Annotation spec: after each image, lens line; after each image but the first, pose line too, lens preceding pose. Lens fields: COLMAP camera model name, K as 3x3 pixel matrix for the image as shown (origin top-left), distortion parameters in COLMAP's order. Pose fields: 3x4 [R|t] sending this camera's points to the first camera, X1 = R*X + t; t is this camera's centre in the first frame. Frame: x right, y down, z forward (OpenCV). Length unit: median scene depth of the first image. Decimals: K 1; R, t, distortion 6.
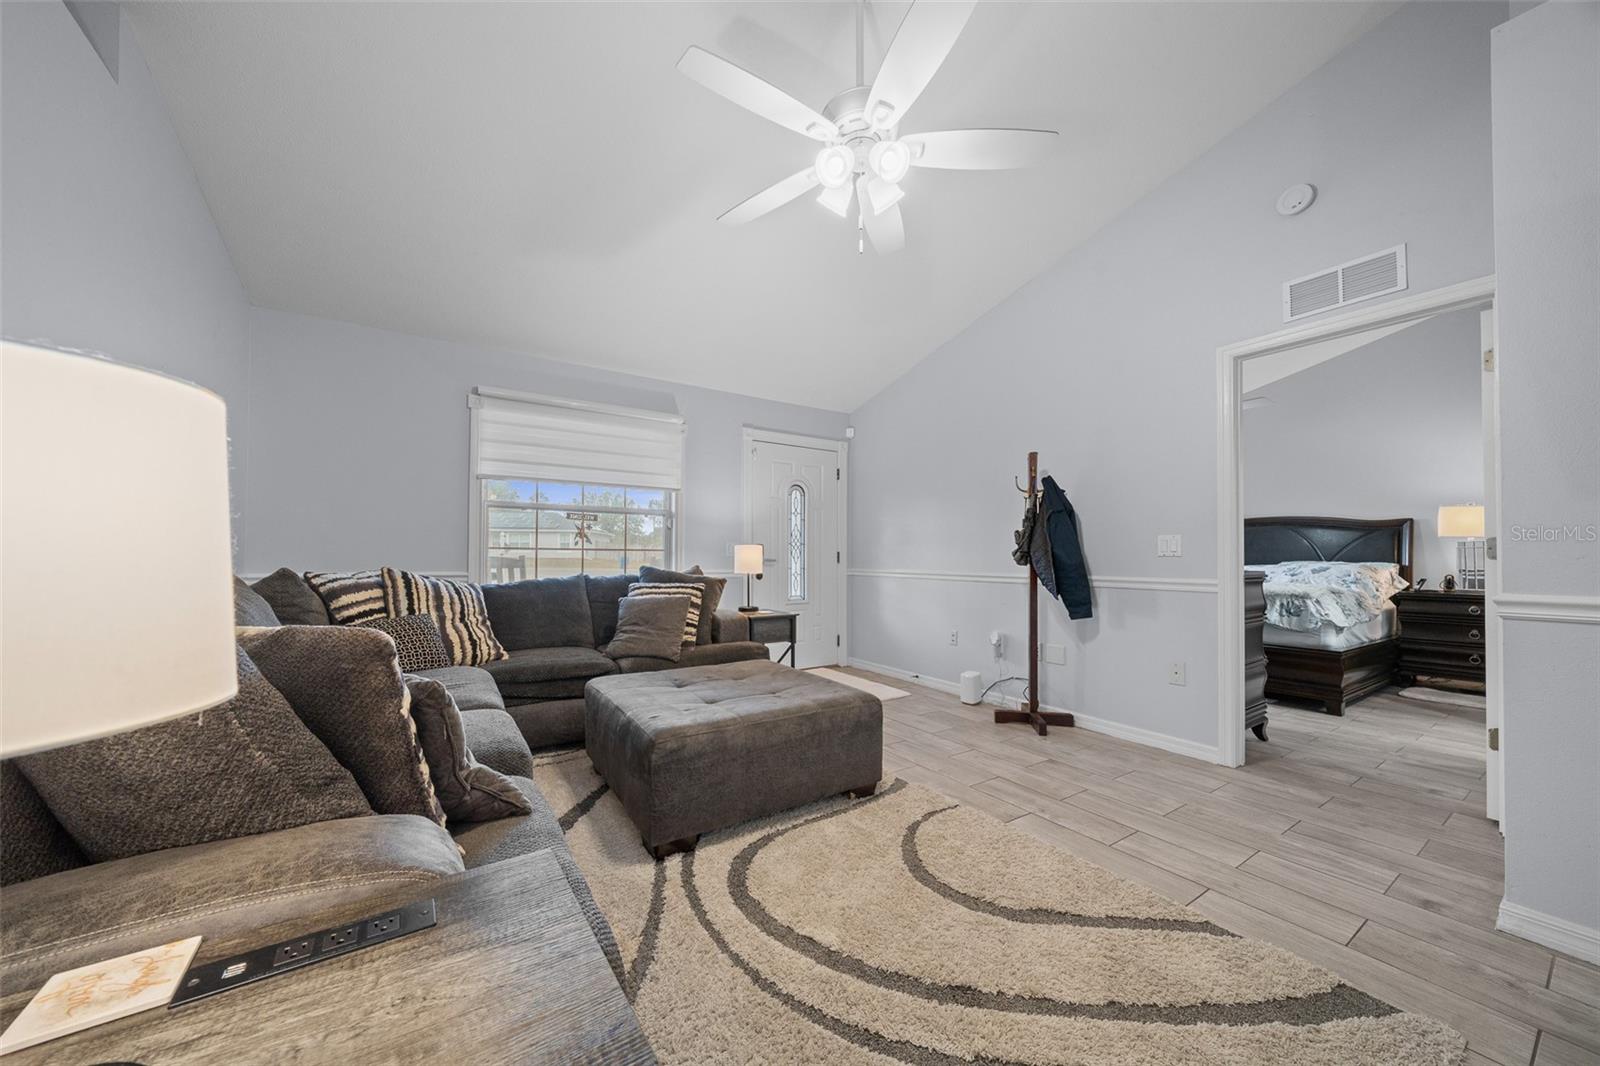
lens RADIAL K [[548.3, 0, 793.3], [0, 548.3, 546.0], [0, 0, 1]] dist [-0.007760, -0.000060]
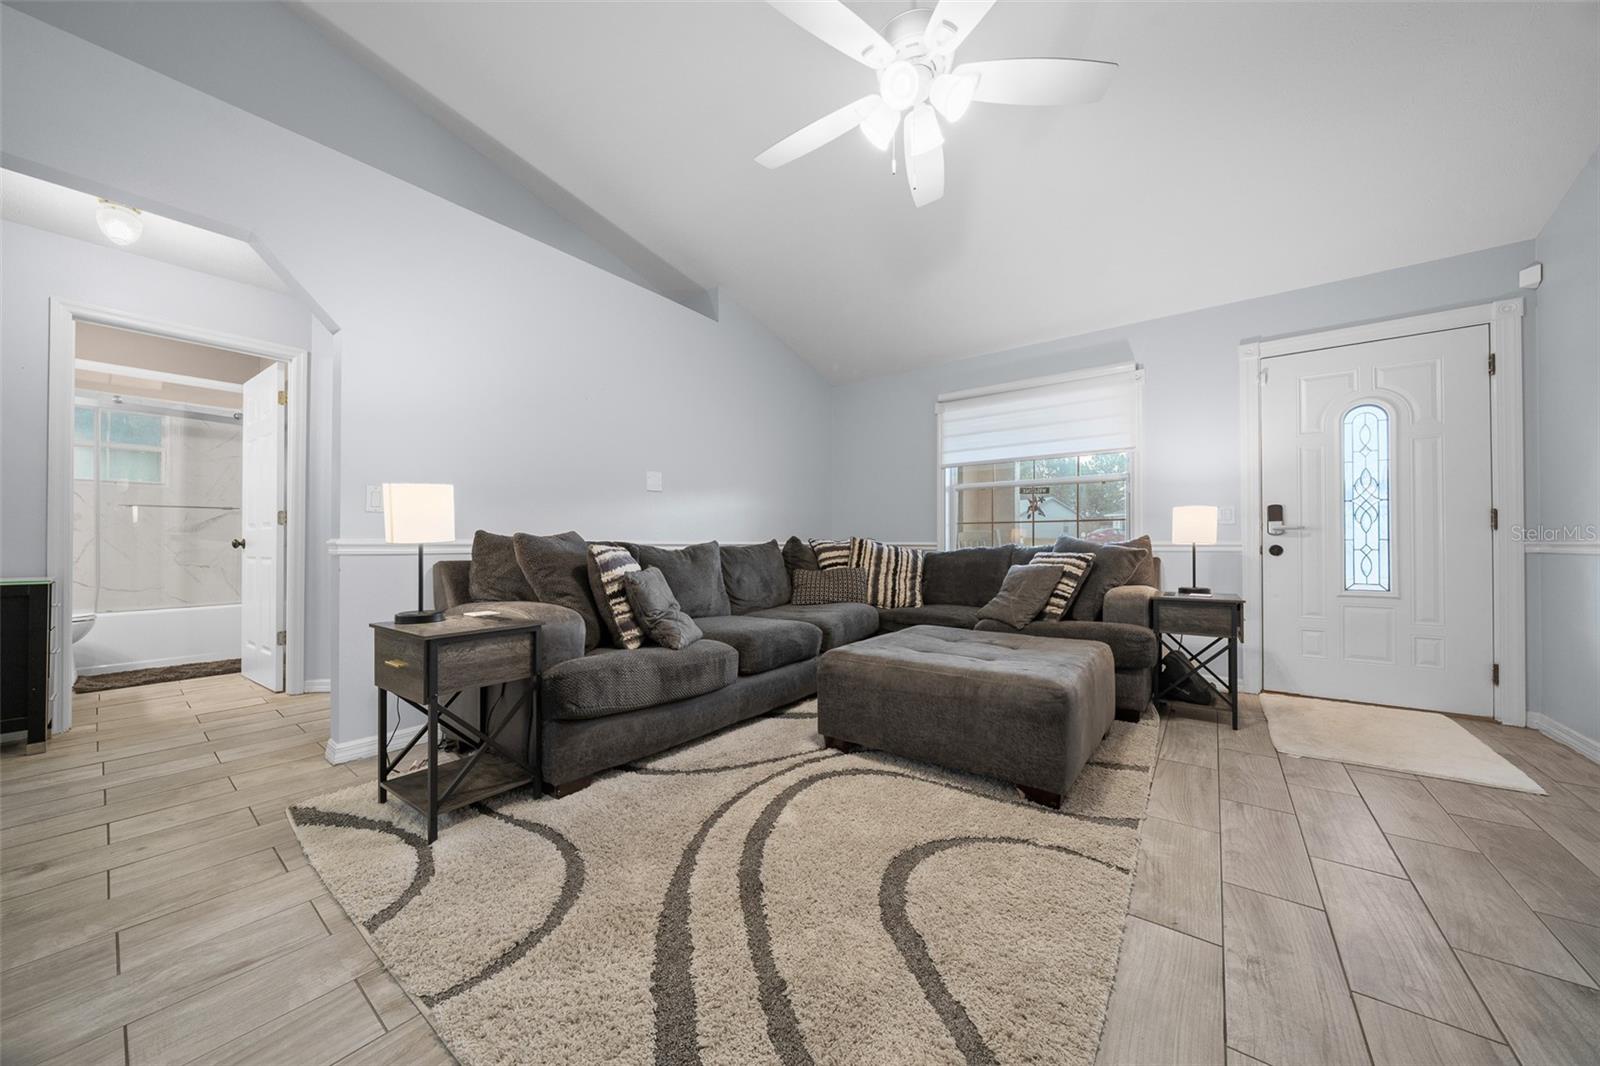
lens RADIAL K [[548.3, 0, 797.1], [0, 548.3, 541.2], [0, 0, 1]] dist [-0.007760, -0.000060]
pose [[0.339190, -0.010264, -0.940662, 0.682623], [0.022235, 0.999749, -0.002891, 0.055669], [0.940455, -0.019935, 0.339333, 0.346480]]
